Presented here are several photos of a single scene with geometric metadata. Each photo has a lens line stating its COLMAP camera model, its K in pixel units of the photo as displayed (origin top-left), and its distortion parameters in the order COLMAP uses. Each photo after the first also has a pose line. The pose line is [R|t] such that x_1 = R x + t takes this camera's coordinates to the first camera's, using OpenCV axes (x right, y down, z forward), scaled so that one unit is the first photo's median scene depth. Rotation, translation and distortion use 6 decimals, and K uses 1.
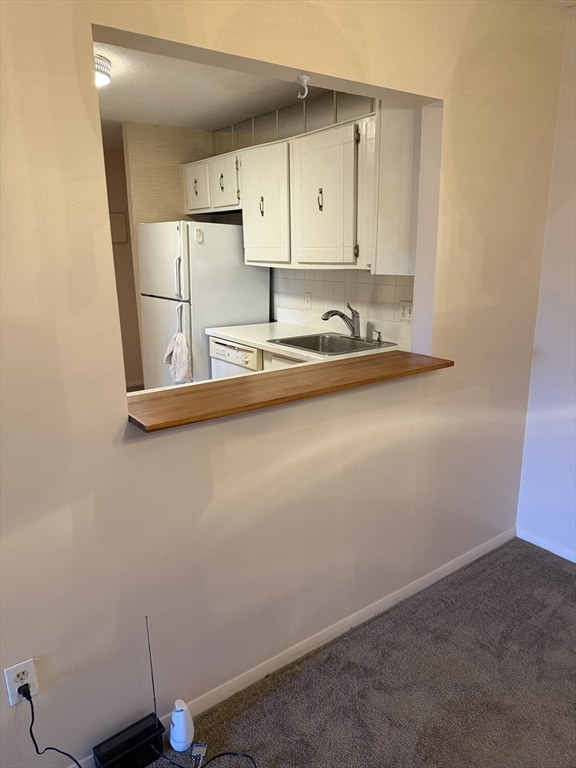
lens RADIAL K [[550.7, 0, 288.0], [0, 550.7, 384.0], [0, 0, 1]] dist [0.143784, -0.163344]
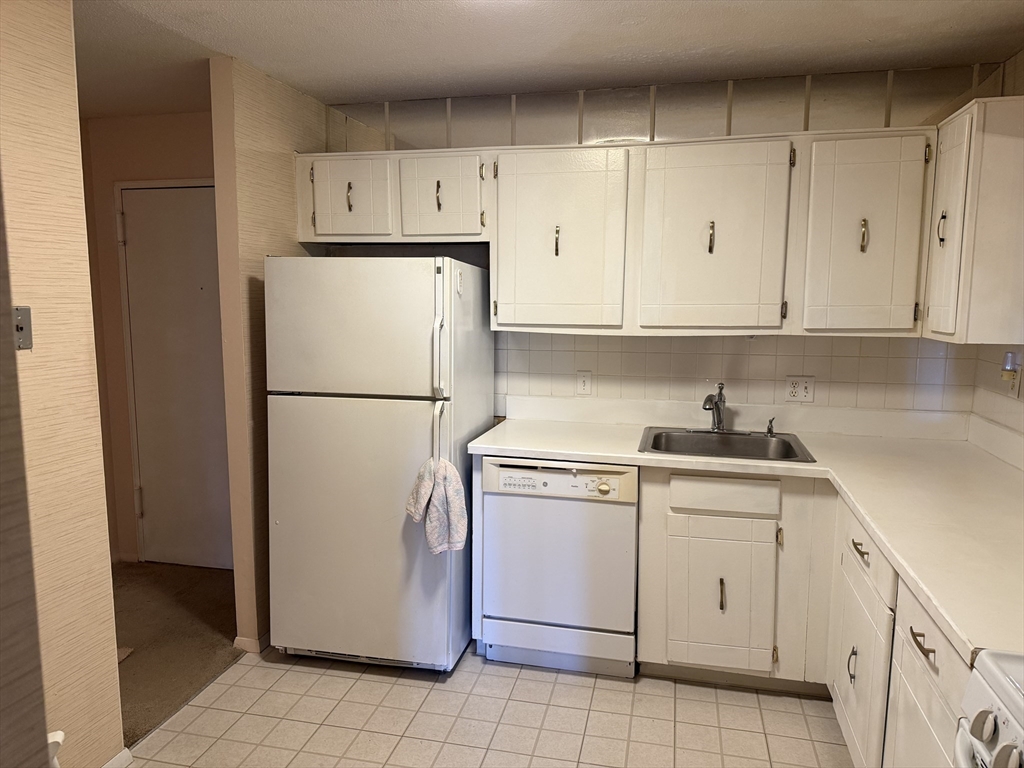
lens RADIAL K [[734.3, 0, 512.0], [0, 734.3, 384.0], [0, 0, 1]] dist [0.143784, -0.163344]
pose [[0.760647, -0.068639, 0.645527, -0.620197], [0.144770, 0.987288, -0.065609, -0.110031], [-0.632817, 0.143358, 0.760914, 0.417429]]
